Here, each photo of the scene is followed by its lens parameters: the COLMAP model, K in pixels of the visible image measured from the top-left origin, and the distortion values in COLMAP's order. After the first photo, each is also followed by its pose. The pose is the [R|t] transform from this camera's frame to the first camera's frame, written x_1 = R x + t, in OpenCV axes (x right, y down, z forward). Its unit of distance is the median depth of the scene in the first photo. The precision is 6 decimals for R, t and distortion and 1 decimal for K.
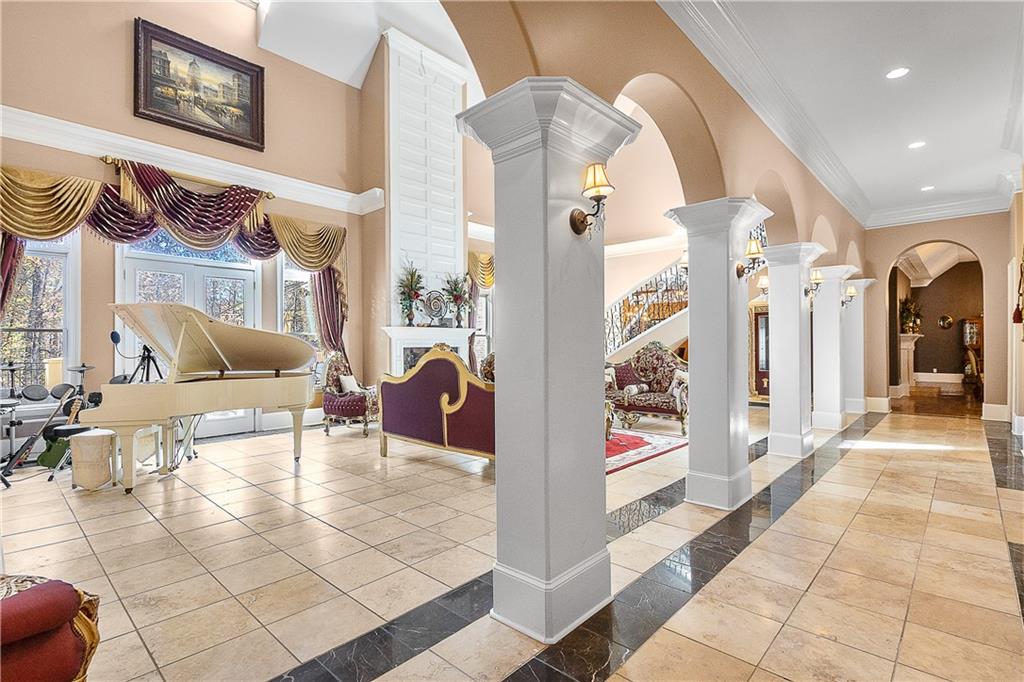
lens RADIAL K [[491.0, 0, 512.3], [0, 491.0, 340.0], [0, 0, 1]] dist [0.000171, -0.004390]
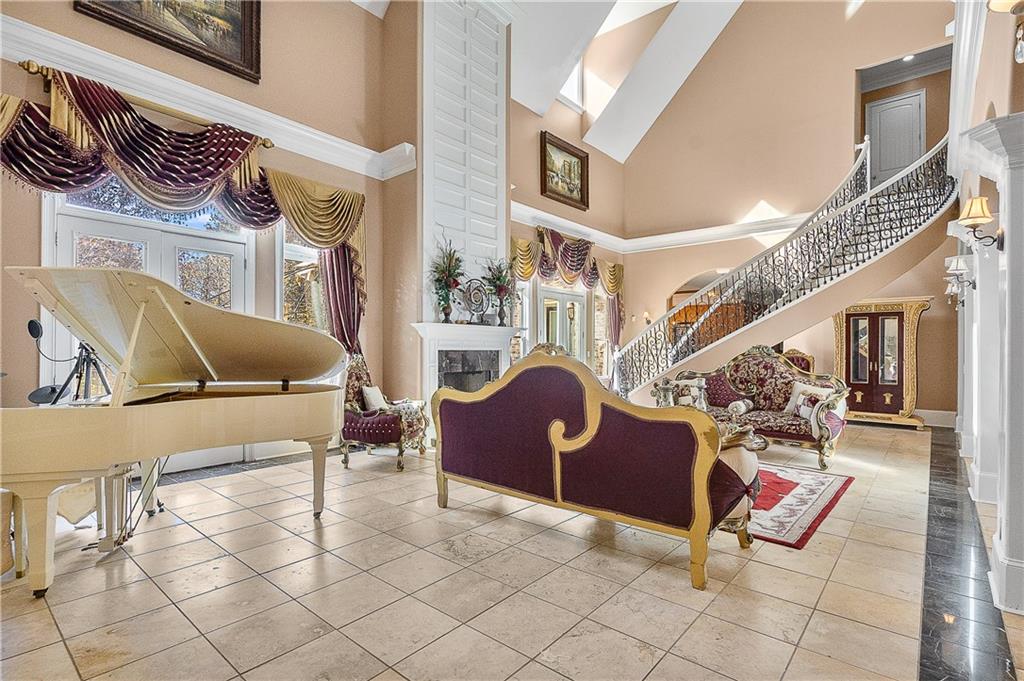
lens RADIAL K [[491.0, 0, 514.0], [0, 491.0, 347.2], [0, 0, 1]] dist [0.000171, -0.004390]
pose [[0.998716, 0.011407, 0.049355, -0.167378], [-0.011632, 0.999923, 0.004270, 0.006979], [-0.049303, -0.004838, 0.998772, 0.259387]]
